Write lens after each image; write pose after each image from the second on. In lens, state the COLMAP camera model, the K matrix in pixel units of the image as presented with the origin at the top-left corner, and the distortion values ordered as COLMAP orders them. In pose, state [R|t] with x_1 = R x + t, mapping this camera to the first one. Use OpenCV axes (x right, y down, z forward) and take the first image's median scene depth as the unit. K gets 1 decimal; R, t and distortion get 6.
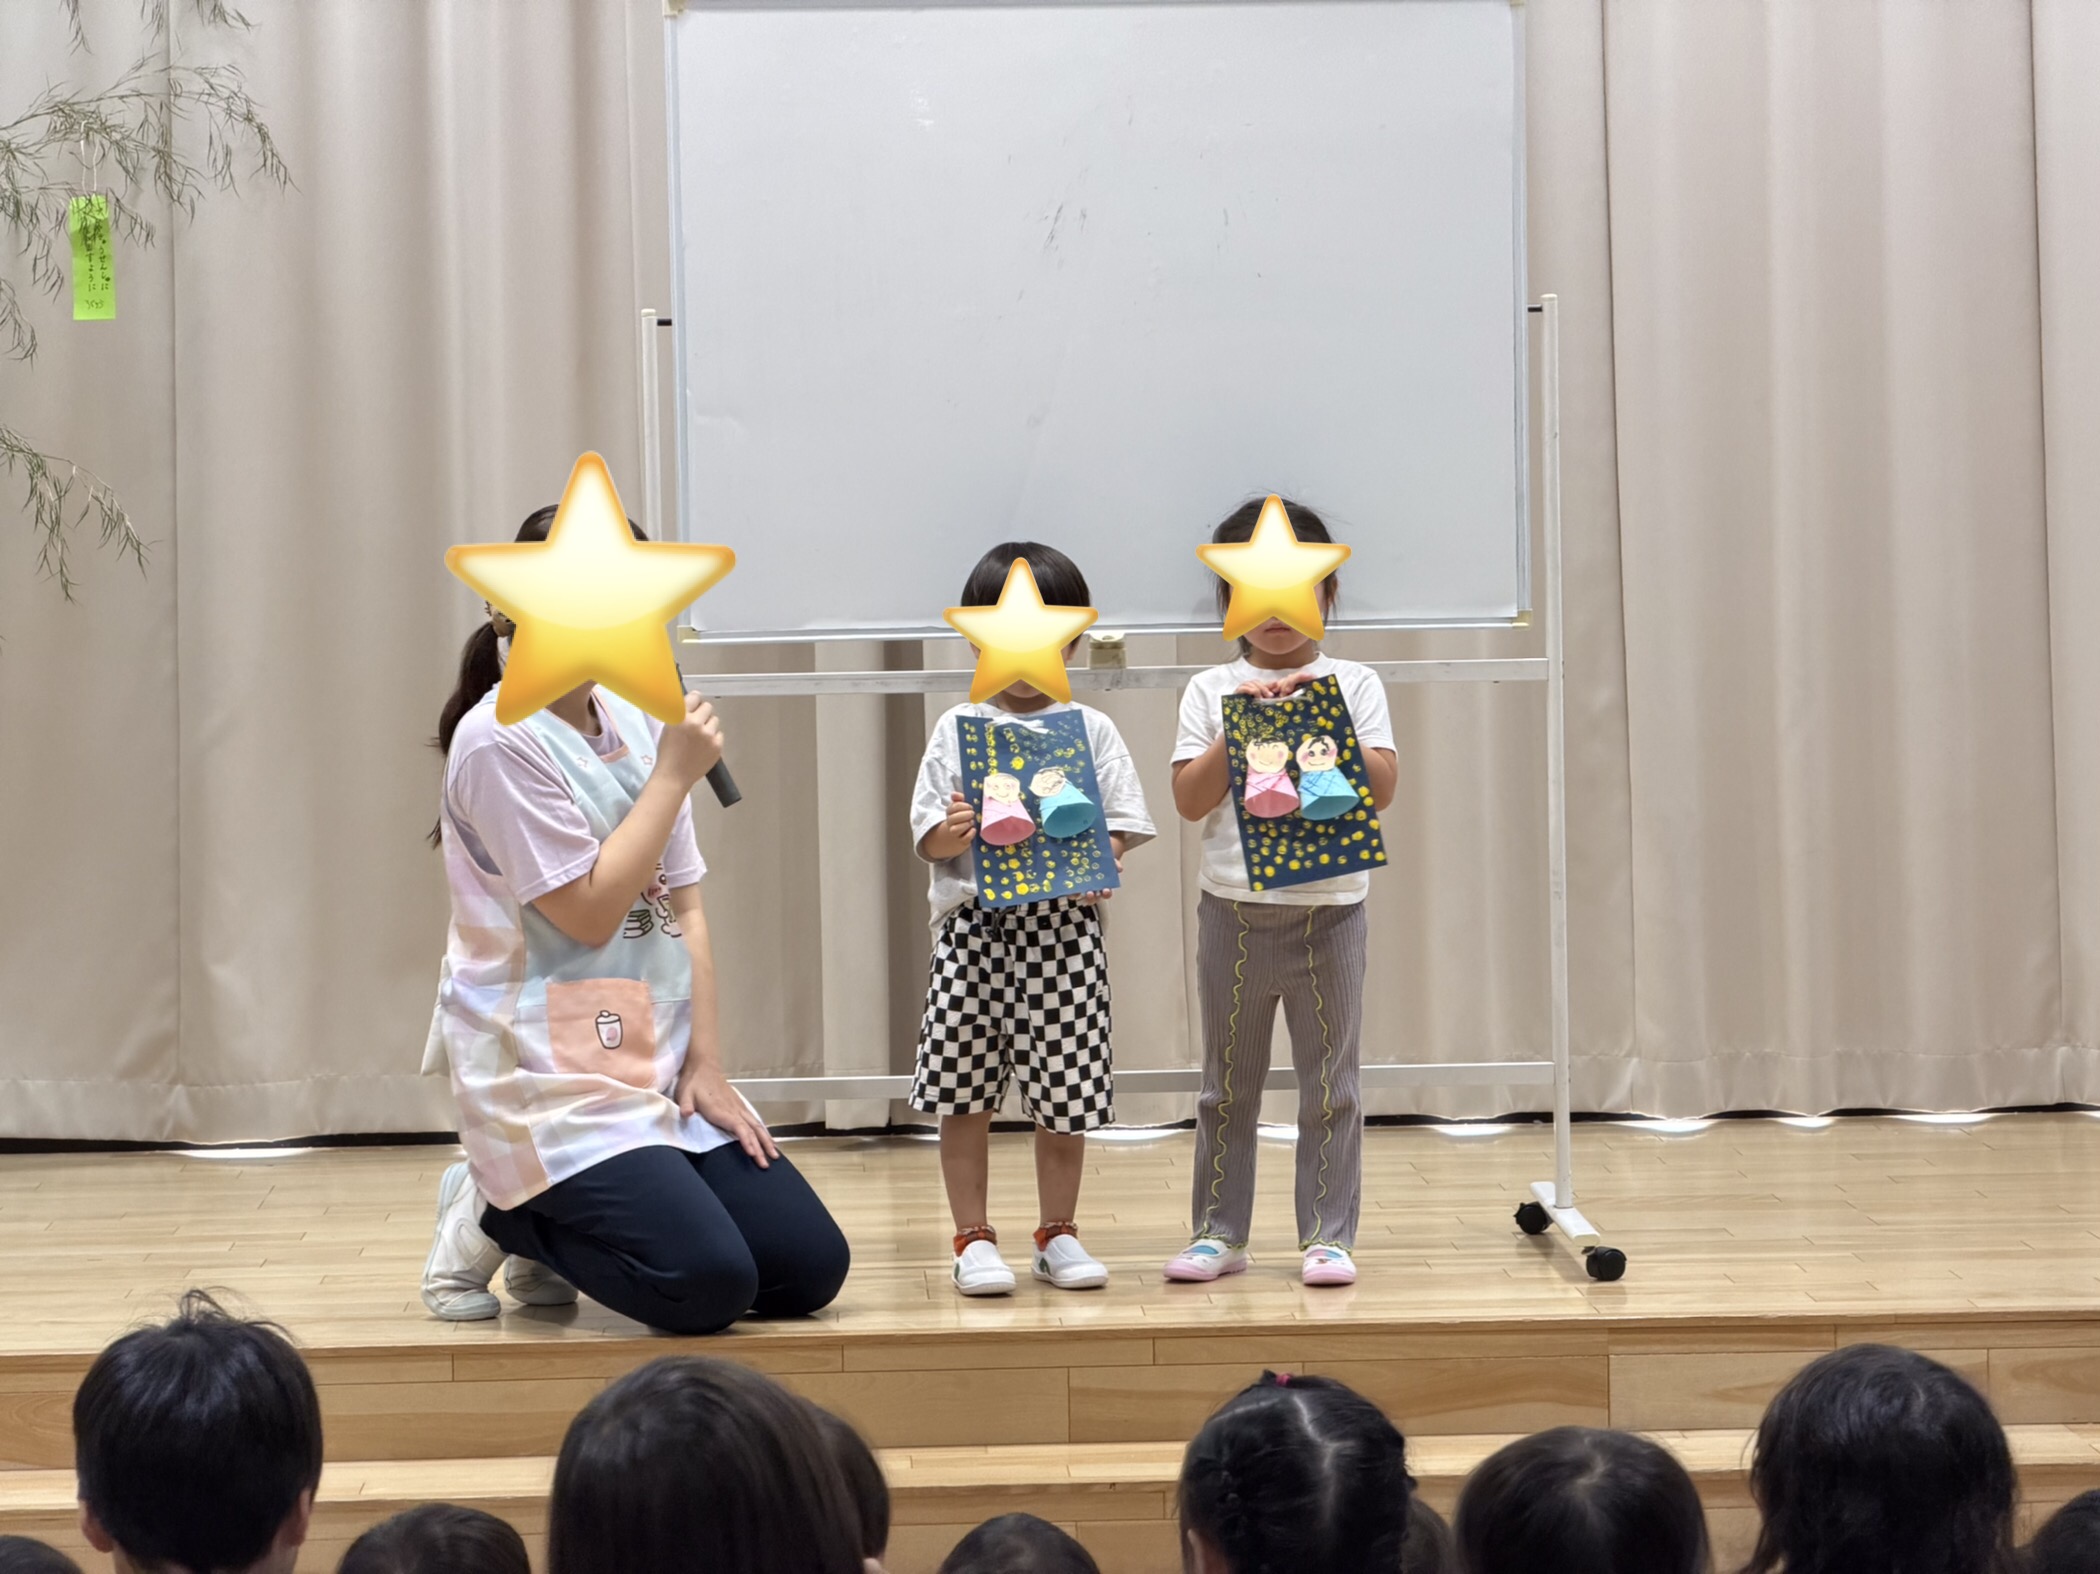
lens RADIAL K [[6107.8, 0, 1050.0], [0, 6107.8, 787.9], [0, 0, 1]] dist [0.117749, 0.000000]
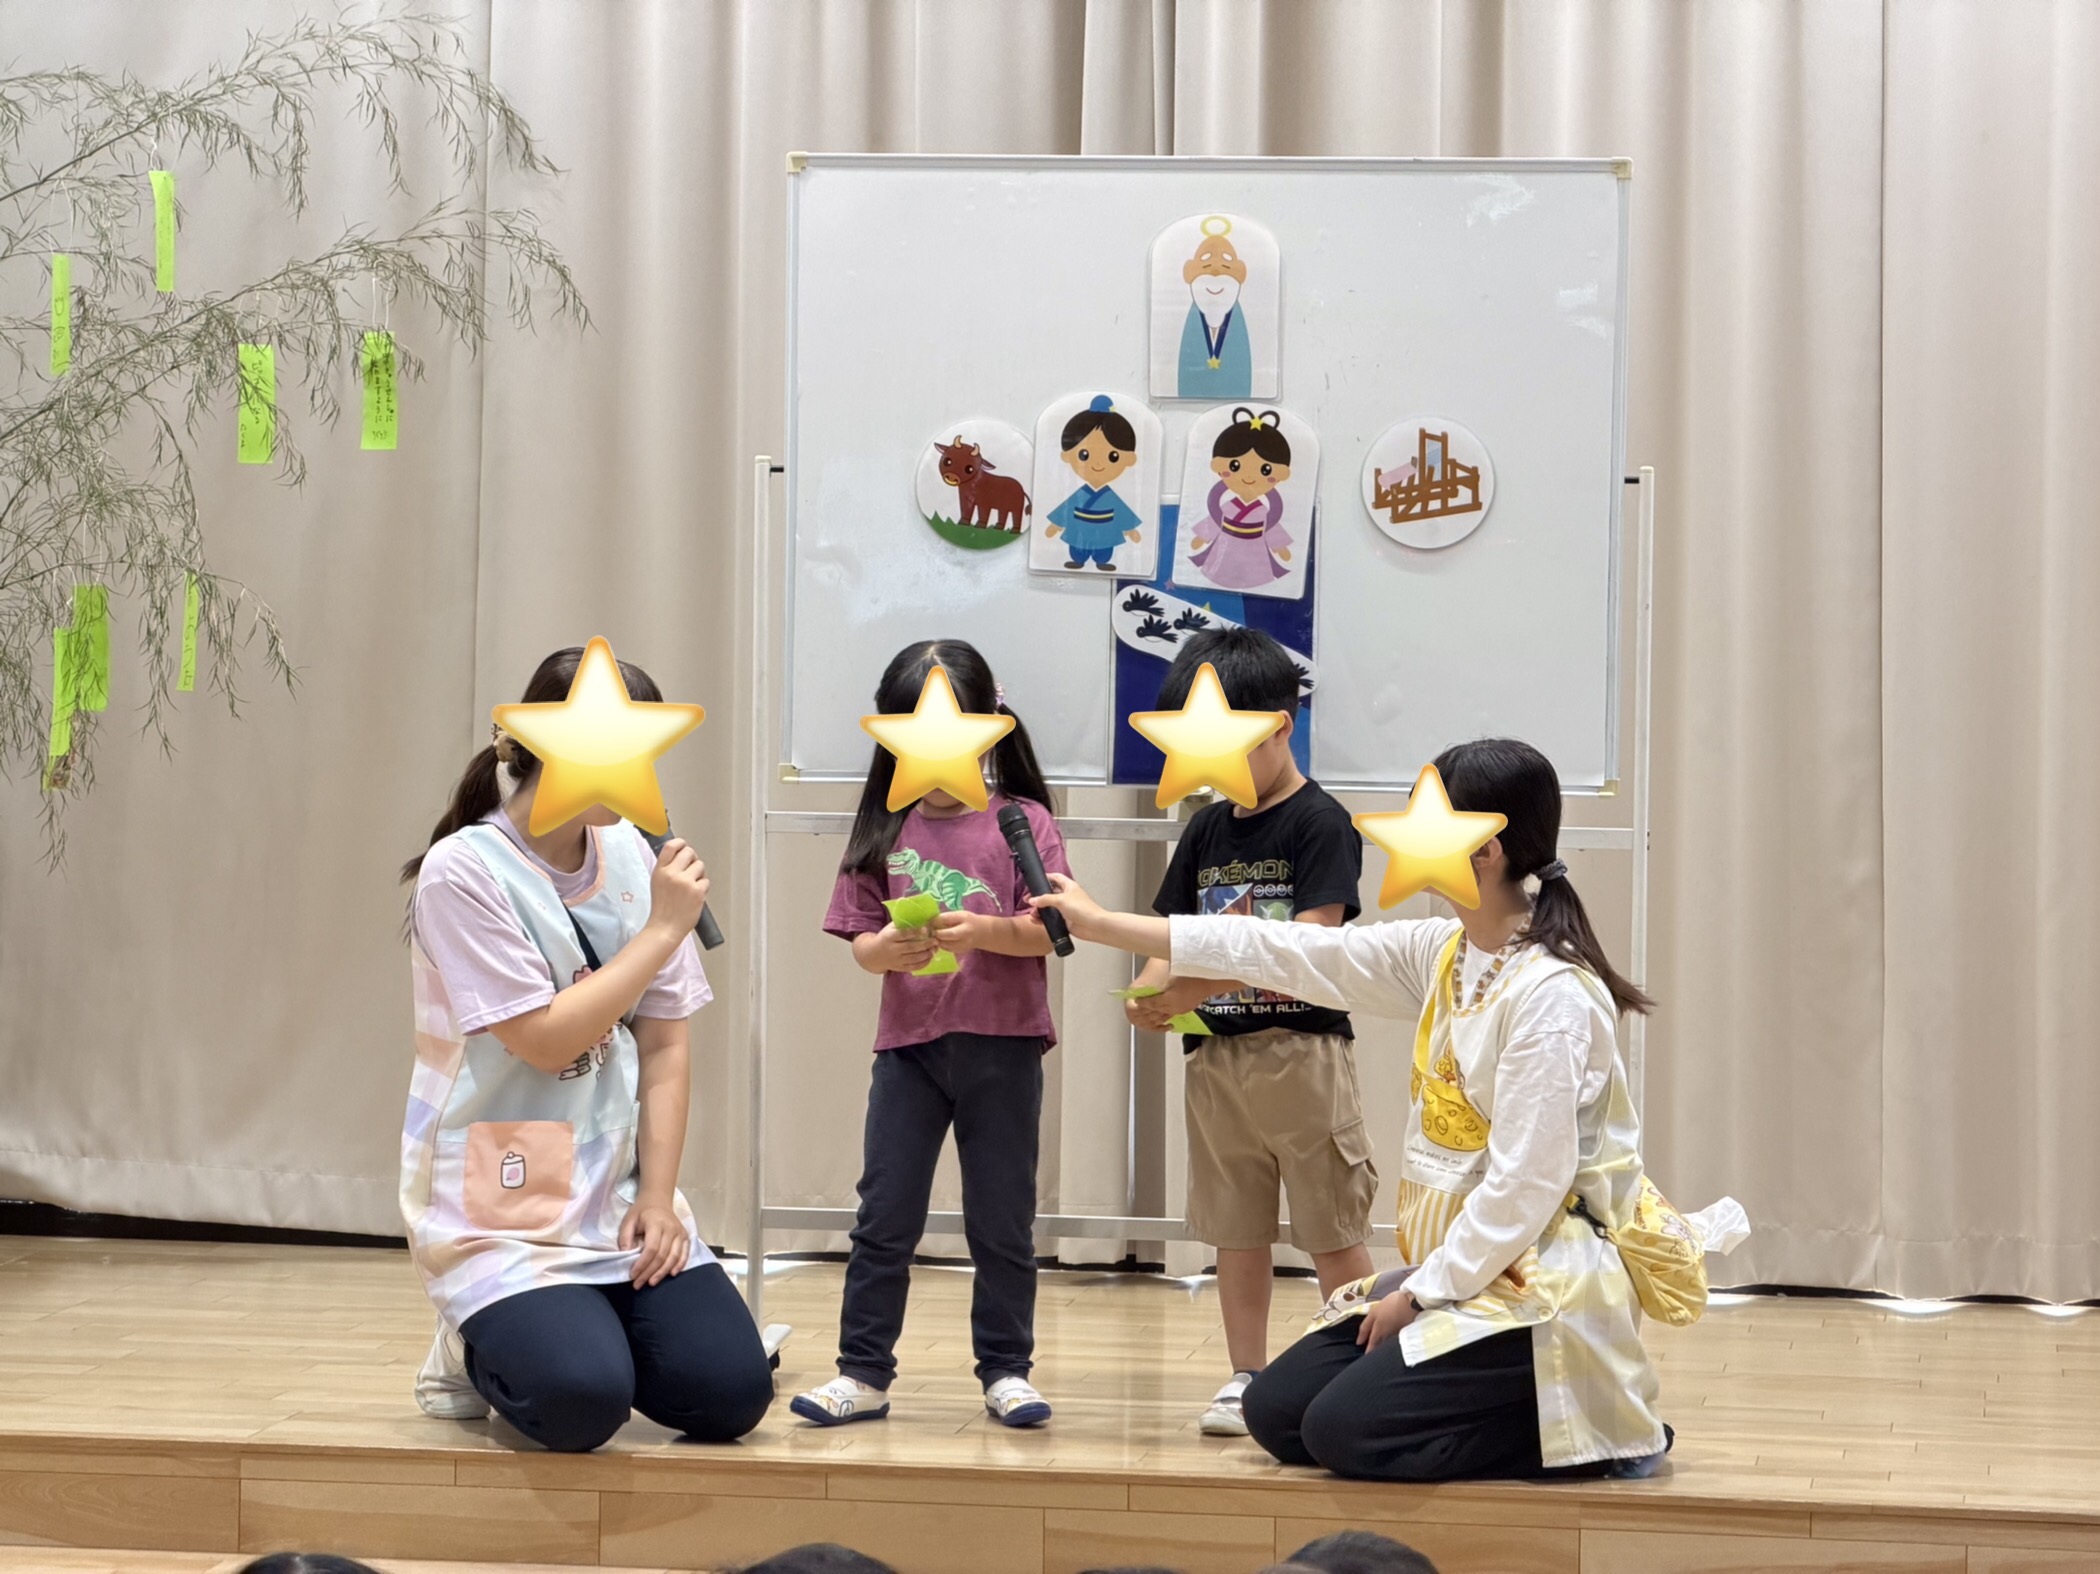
lens RADIAL K [[6107.8, 0, 1046.8], [0, 6107.8, 783.3], [0, 0, 1]] dist [0.117749, 0.000000]
pose [[0.981604, 0.038235, -0.187059, 0.152798], [-0.042240, 0.998955, -0.017466, -0.006253], [0.186196, 0.025046, 0.982193, -0.000739]]
